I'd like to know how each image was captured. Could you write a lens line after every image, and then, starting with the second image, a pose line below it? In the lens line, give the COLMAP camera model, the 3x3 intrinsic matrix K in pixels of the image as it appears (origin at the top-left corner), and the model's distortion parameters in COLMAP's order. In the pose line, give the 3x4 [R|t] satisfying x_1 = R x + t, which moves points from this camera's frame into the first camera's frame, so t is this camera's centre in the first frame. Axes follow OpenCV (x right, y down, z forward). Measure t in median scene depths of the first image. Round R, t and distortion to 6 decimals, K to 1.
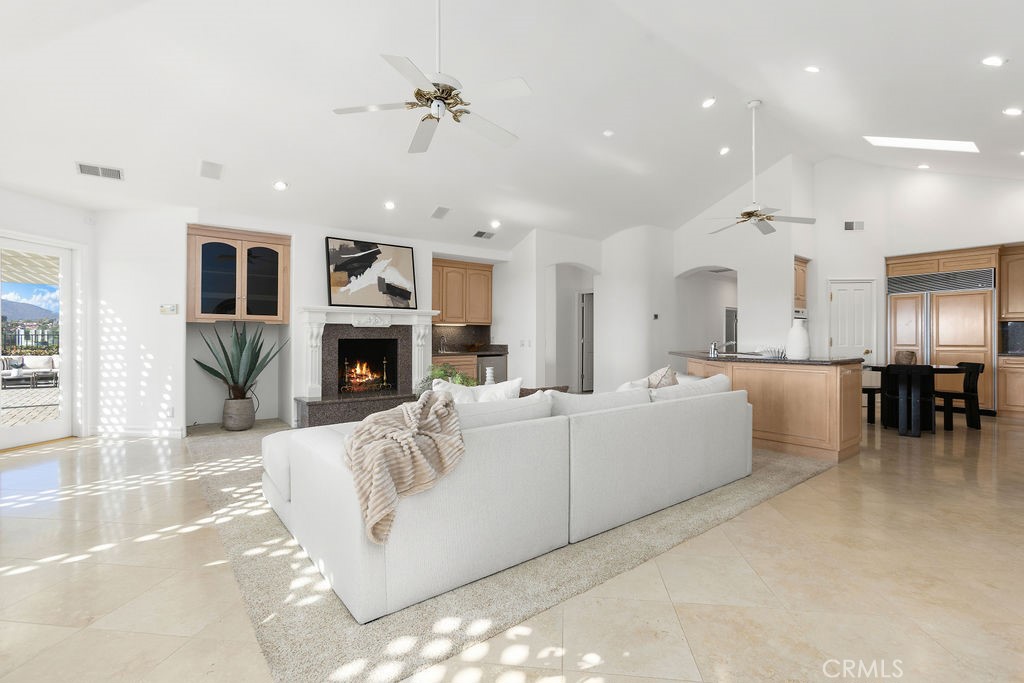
lens RADIAL K [[464.7, 0, 507.5], [0, 464.7, 337.3], [0, 0, 1]] dist [-0.012902, 0.005523]
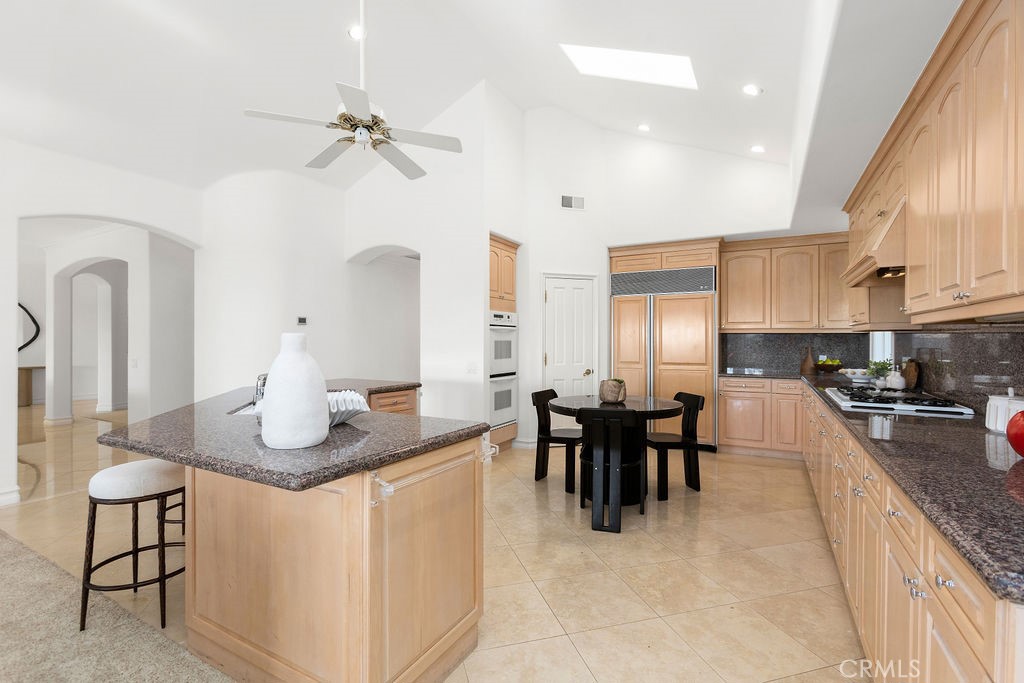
lens RADIAL K [[464.7, 0, 510.0], [0, 464.7, 343.5], [0, 0, 1]] dist [-0.012902, 0.005523]
pose [[0.921495, -0.004690, 0.388362, 0.408797], [0.001395, 0.999961, 0.008765, -0.022717], [-0.388388, -0.007535, 0.921465, 0.390183]]
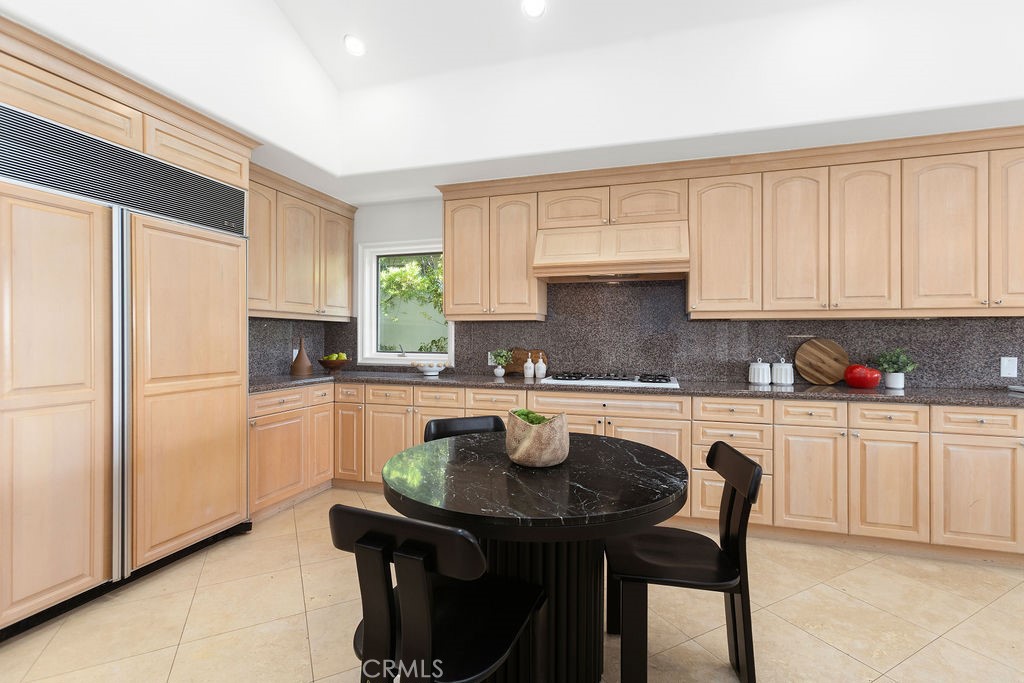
lens RADIAL K [[464.7, 0, 510.9], [0, 464.7, 337.2], [0, 0, 1]] dist [-0.012902, 0.005523]
pose [[-0.557559, -0.004250, 0.830127, 0.538822], [-0.006144, 0.999981, 0.000994, -0.011675], [-0.830115, -0.004546, -0.557574, 1.007351]]
